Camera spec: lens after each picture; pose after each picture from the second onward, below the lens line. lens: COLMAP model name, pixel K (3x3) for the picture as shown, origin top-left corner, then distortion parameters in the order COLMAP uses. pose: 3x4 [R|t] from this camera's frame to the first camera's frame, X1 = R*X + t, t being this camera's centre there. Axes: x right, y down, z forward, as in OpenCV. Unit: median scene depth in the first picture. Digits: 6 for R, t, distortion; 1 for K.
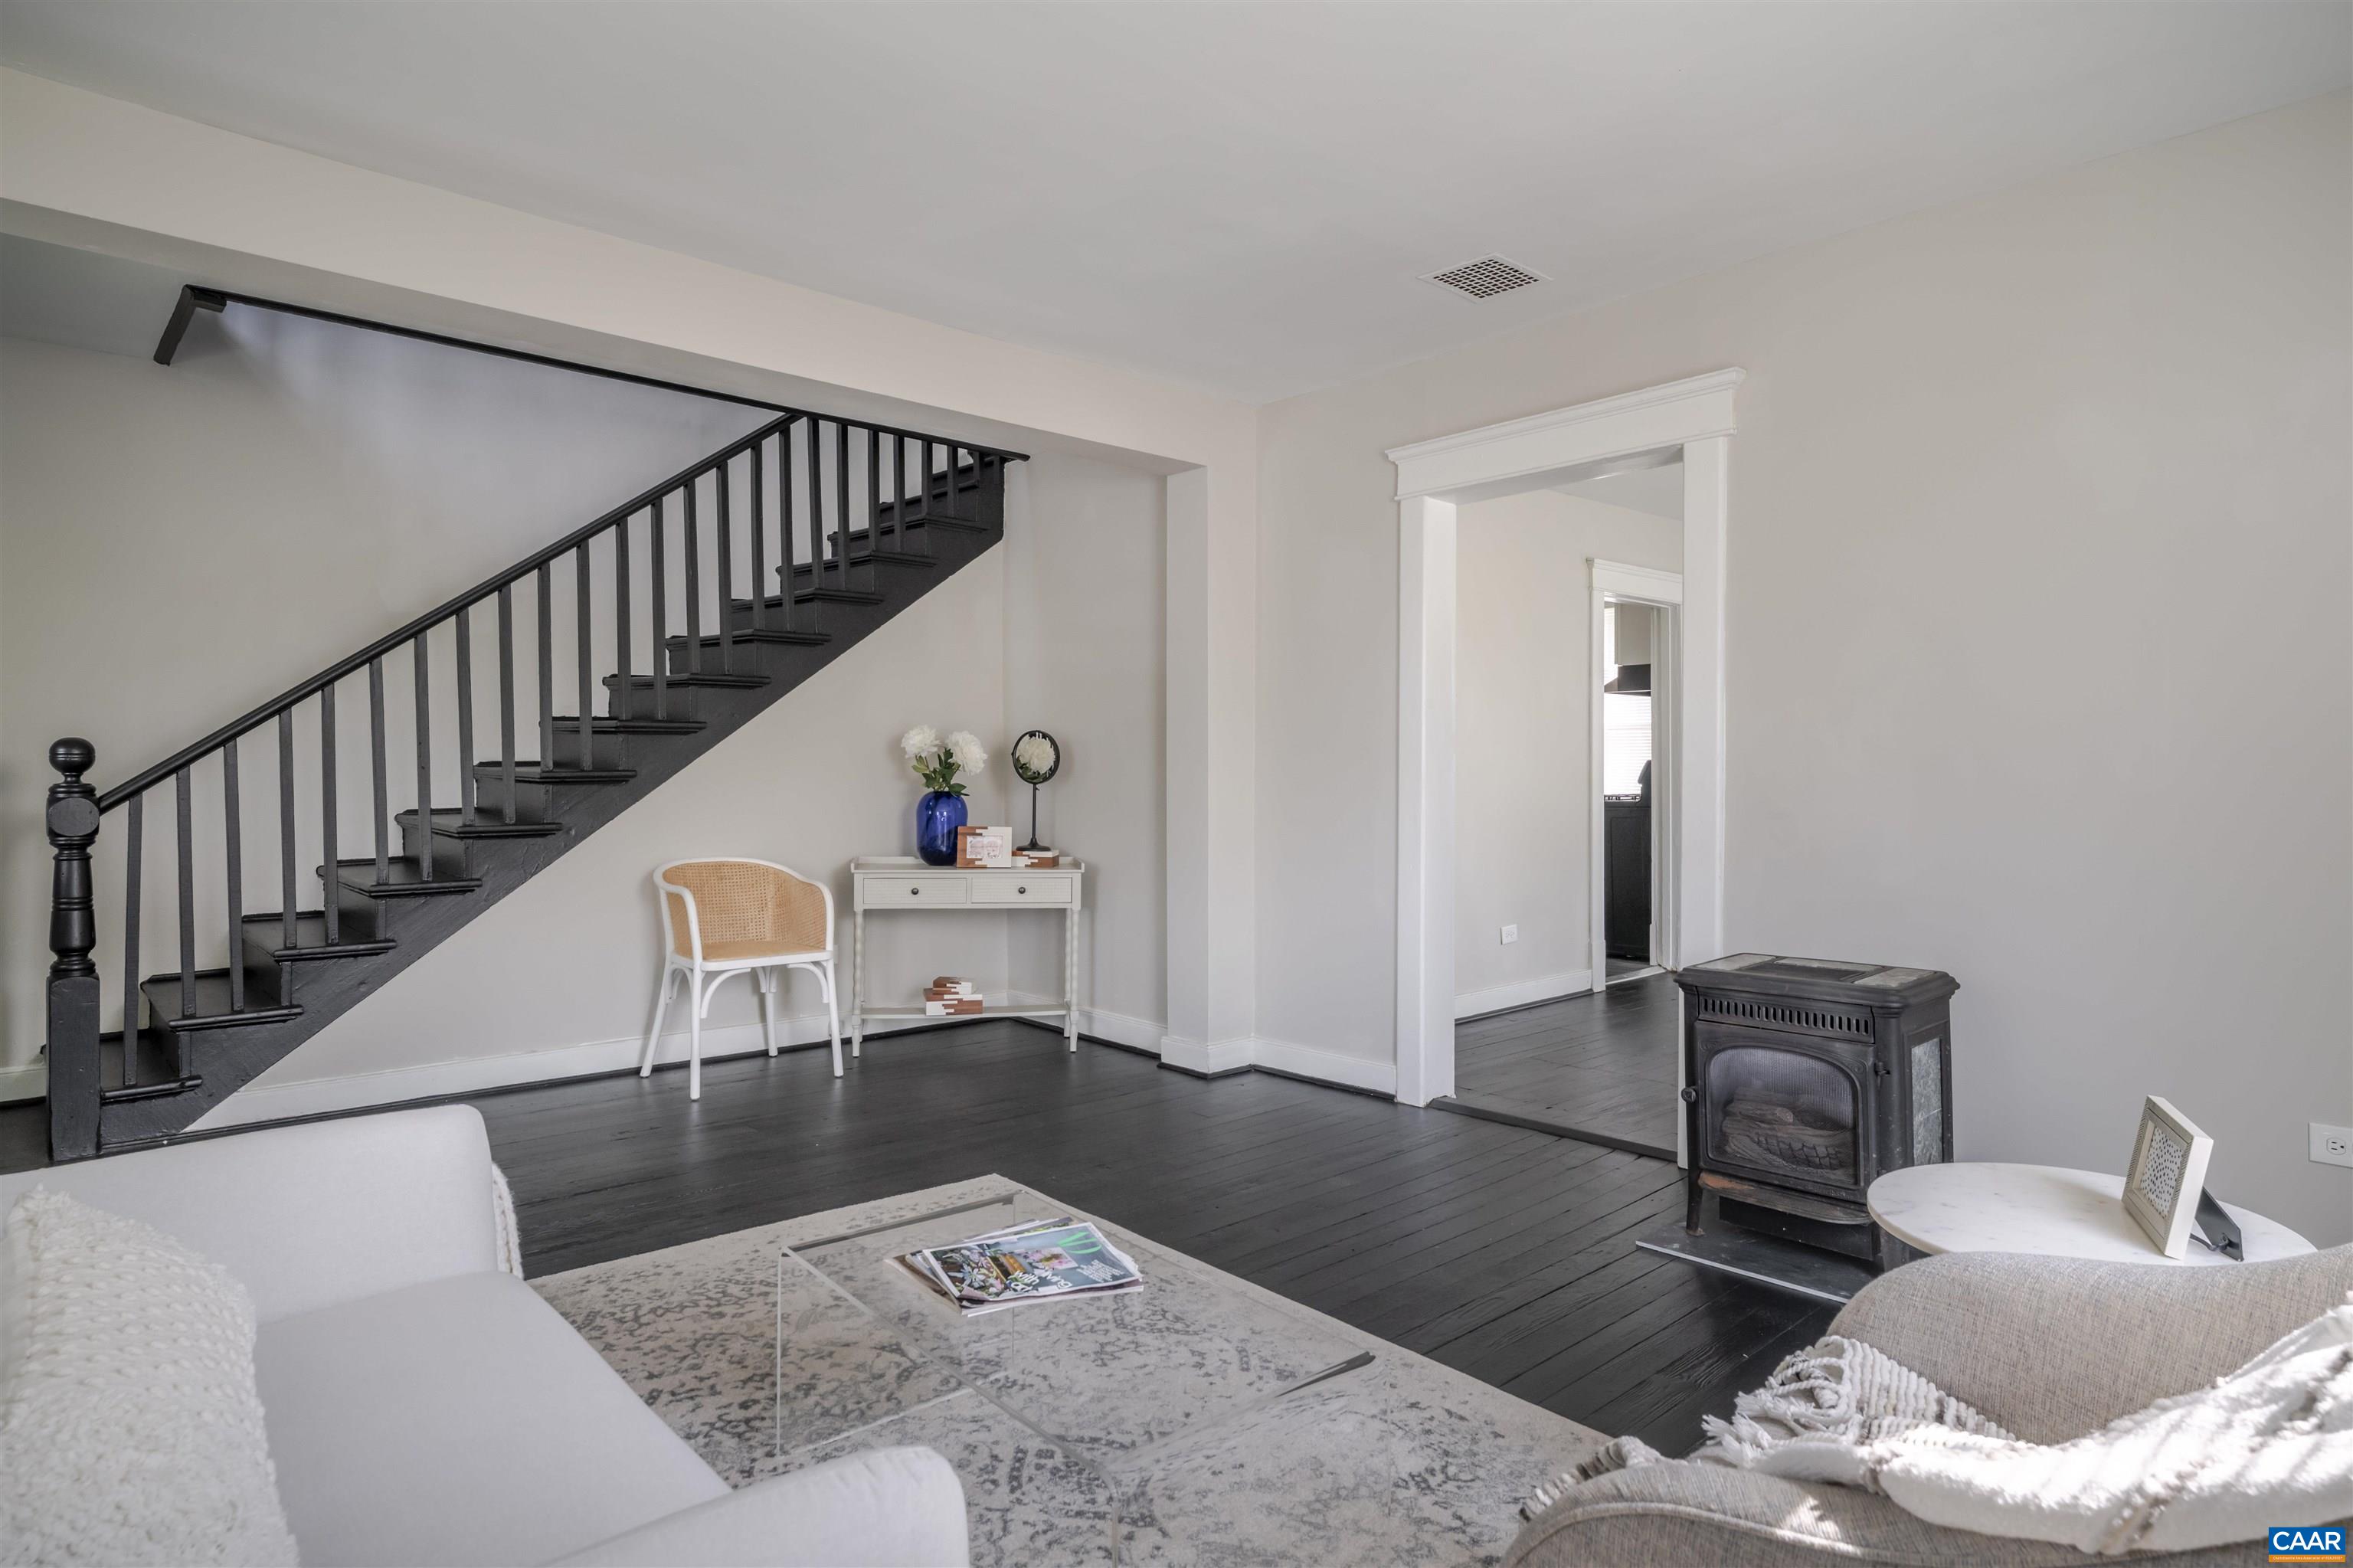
lens RADIAL K [[1297.8, 0, 1177.7], [0, 1297.8, 786.7], [0, 0, 1]] dist [-0.004123, -0.001267]
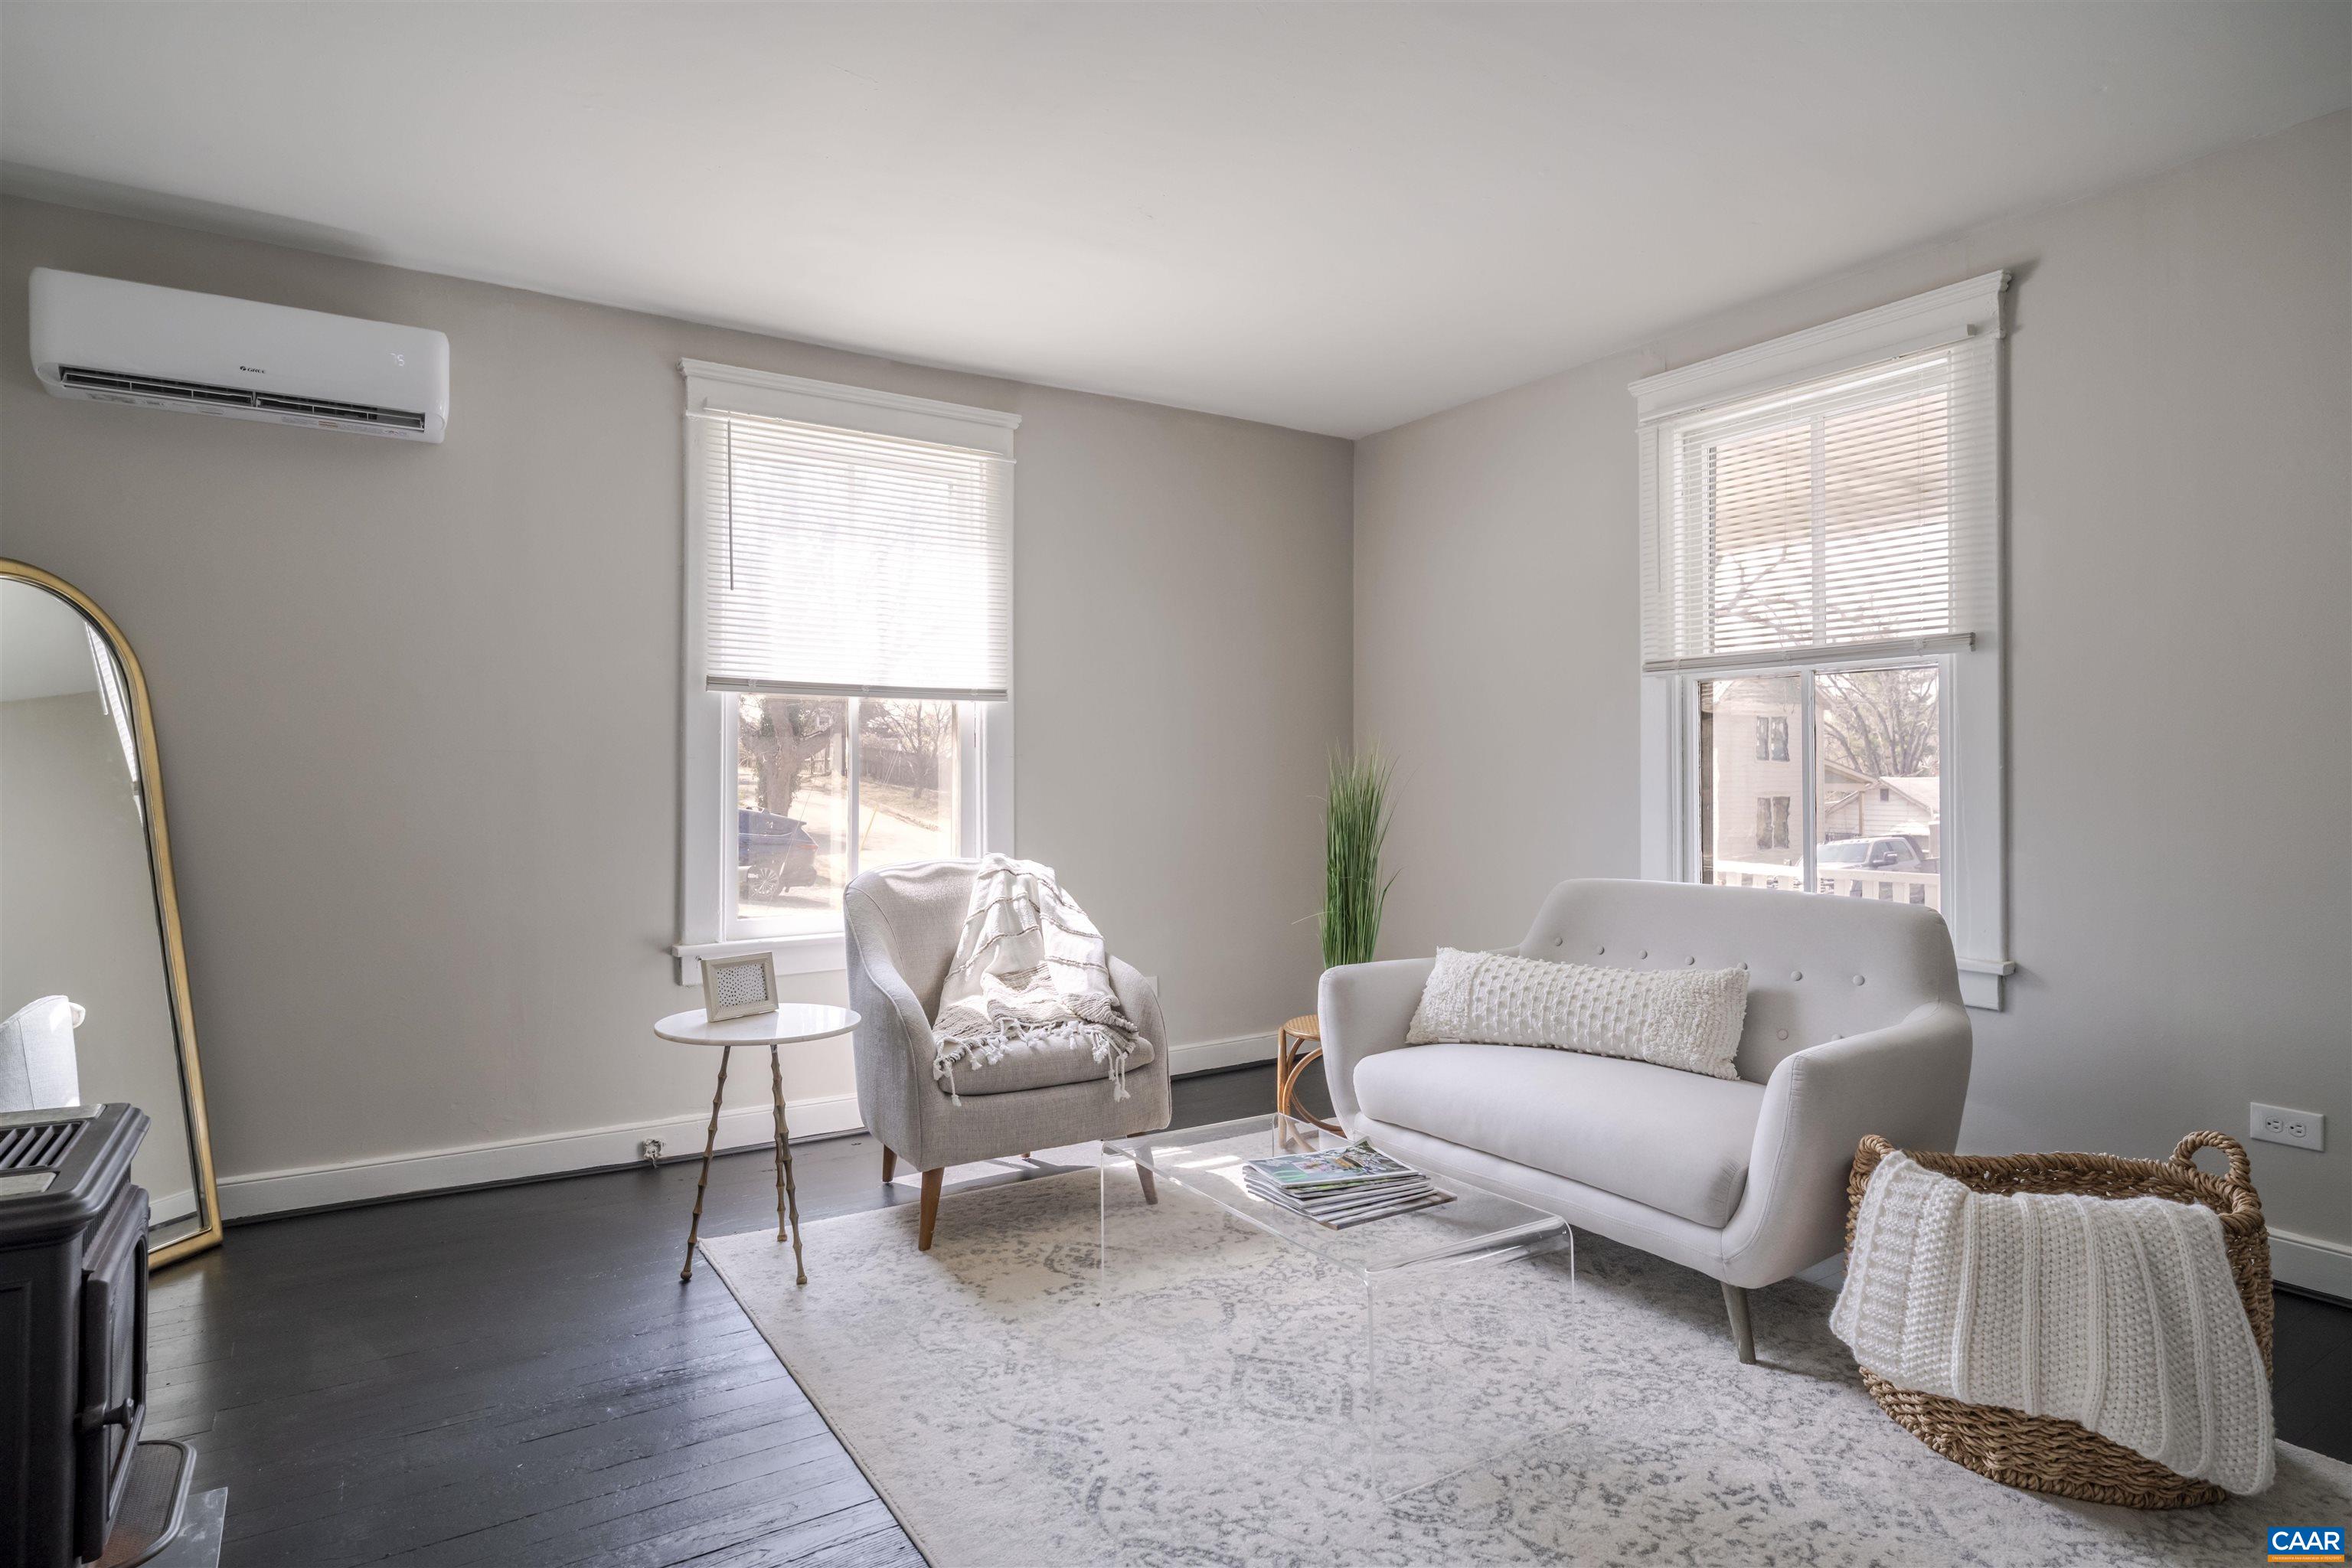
lens RADIAL K [[1297.3, 0, 1233.0], [0, 1297.3, 796.9], [0, 0, 1]] dist [-0.004123, -0.001267]
pose [[-0.993225, 0.004049, 0.116135, -0.153068], [0.005073, 0.999951, 0.008522, -0.010147], [-0.116095, 0.009053, -0.993197, 2.060149]]
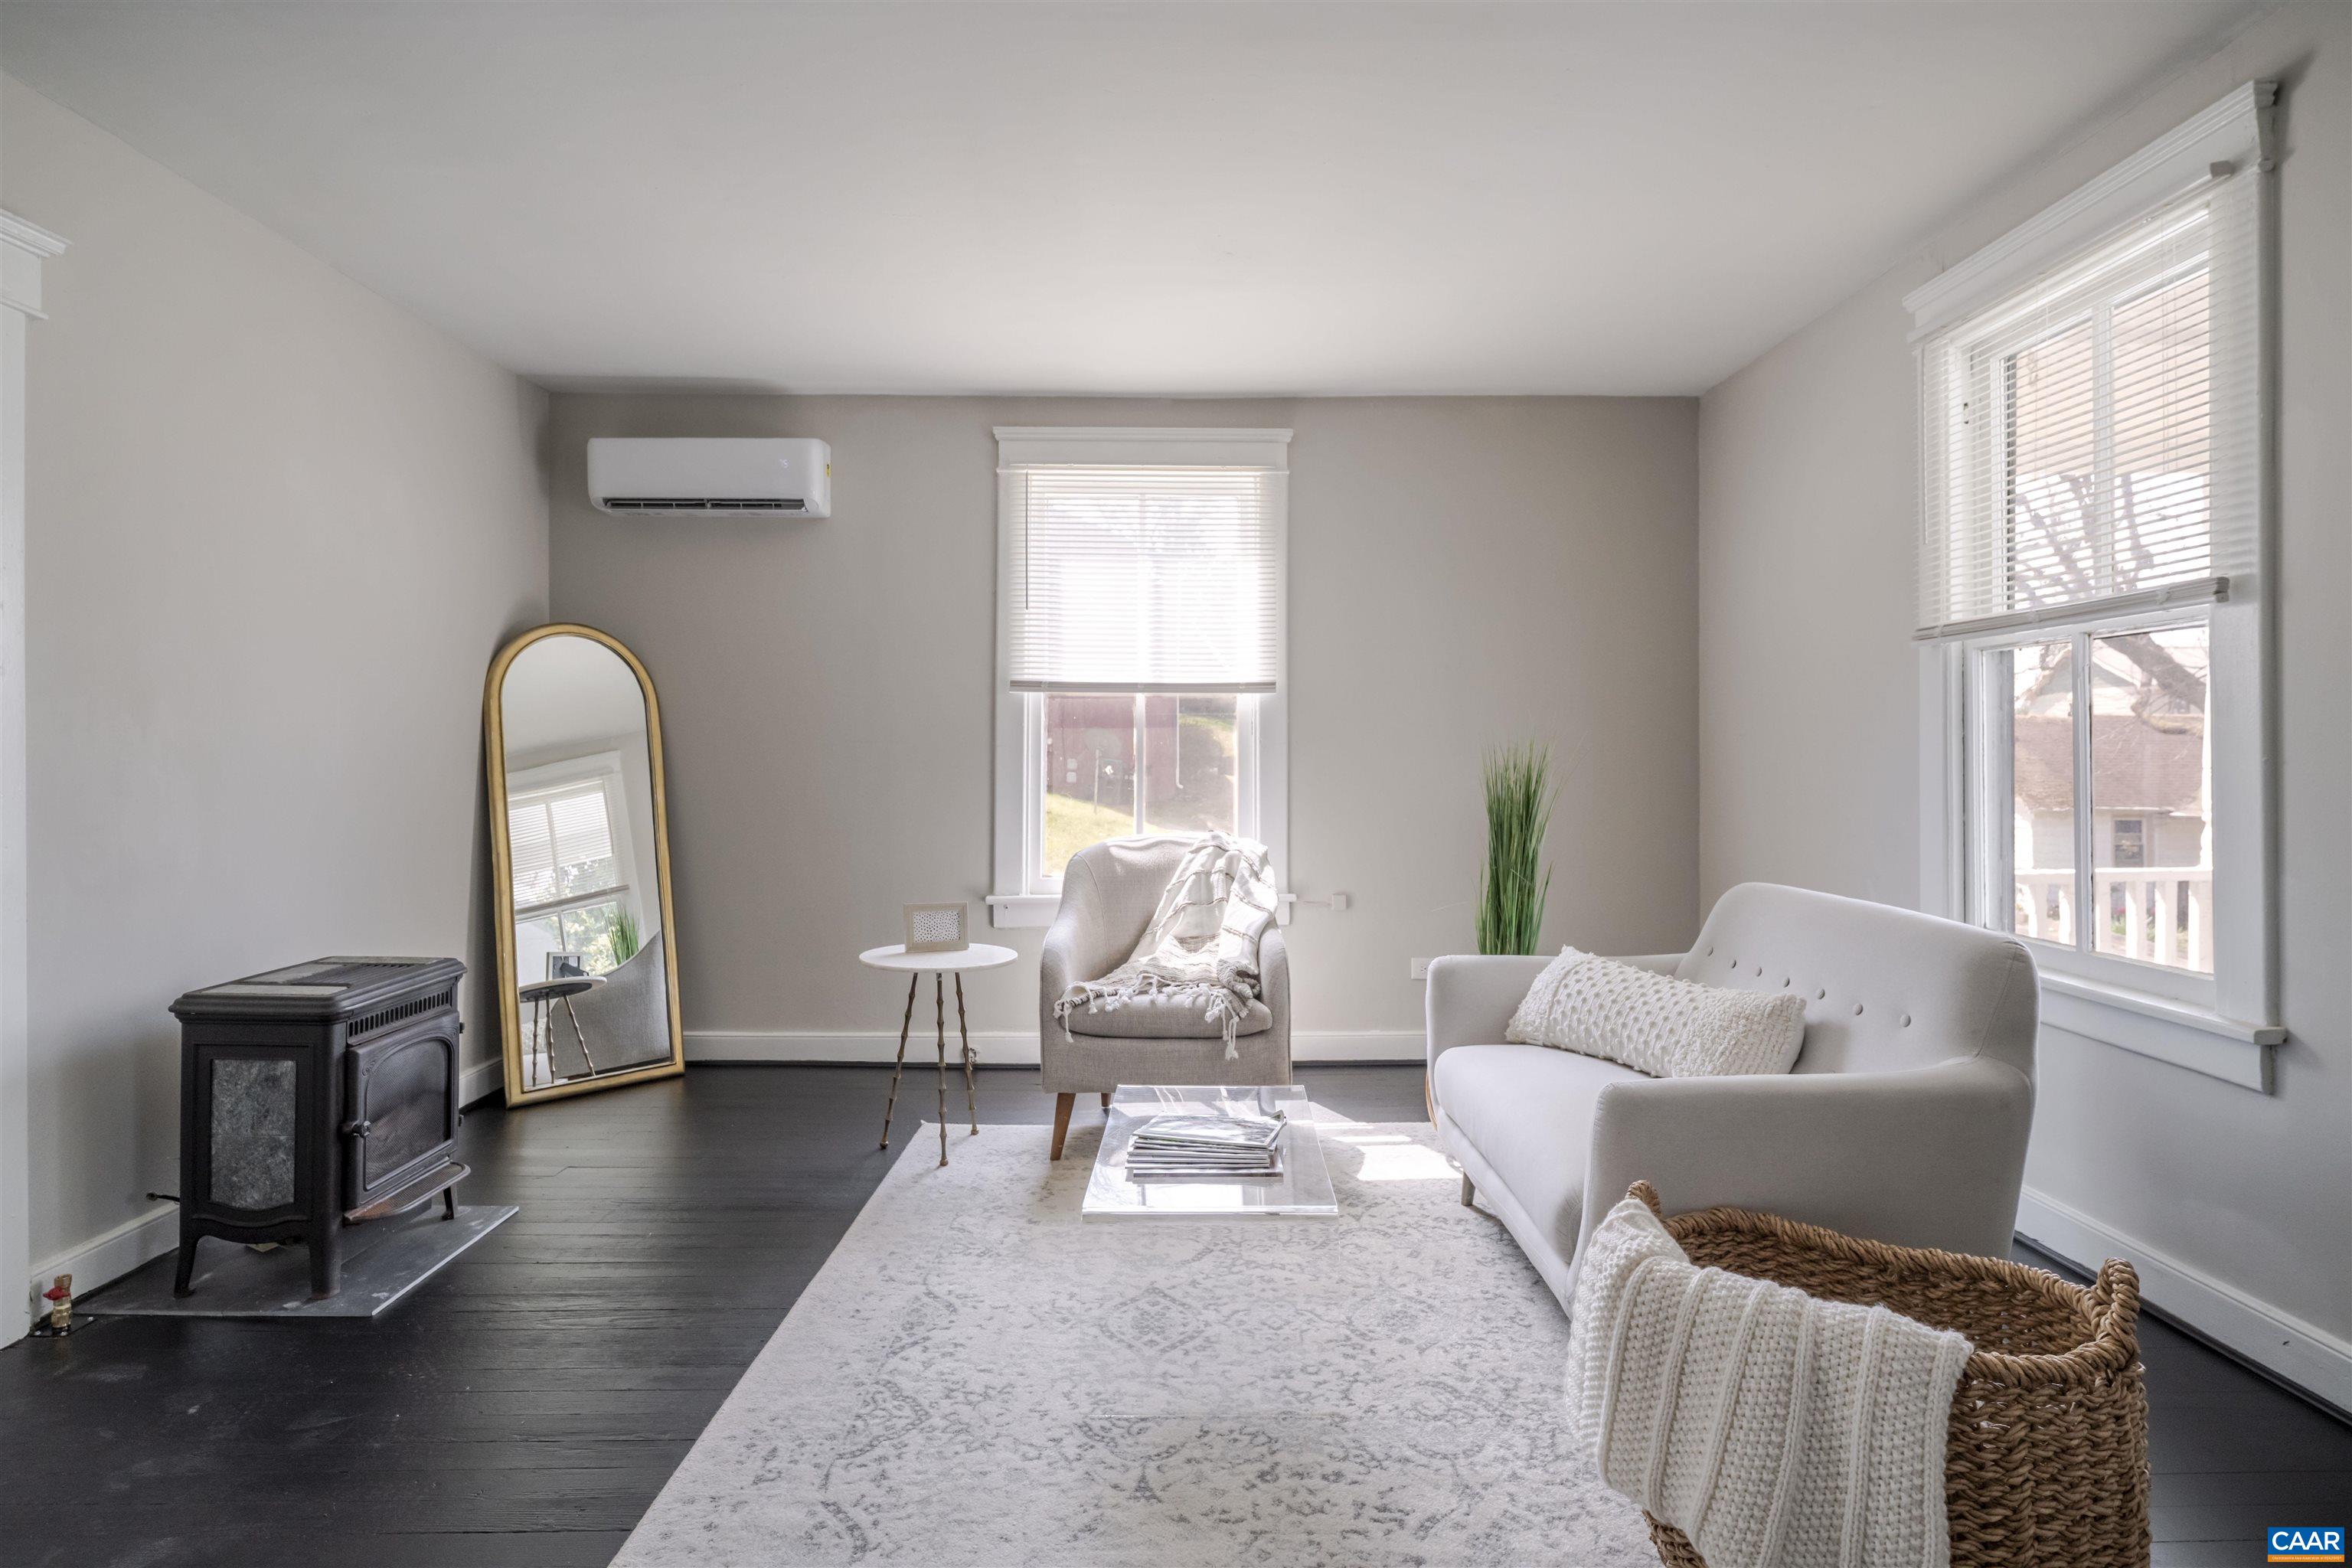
lens RADIAL K [[1297.3, 0, 1207.6], [0, 1297.3, 770.8], [0, 0, 1]] dist [-0.004123, -0.001267]
pose [[-0.772648, -0.004488, 0.634819, -0.891174], [-0.001918, 0.999987, 0.004735, -0.020860], [-0.634832, 0.002441, -0.772646, 1.871555]]
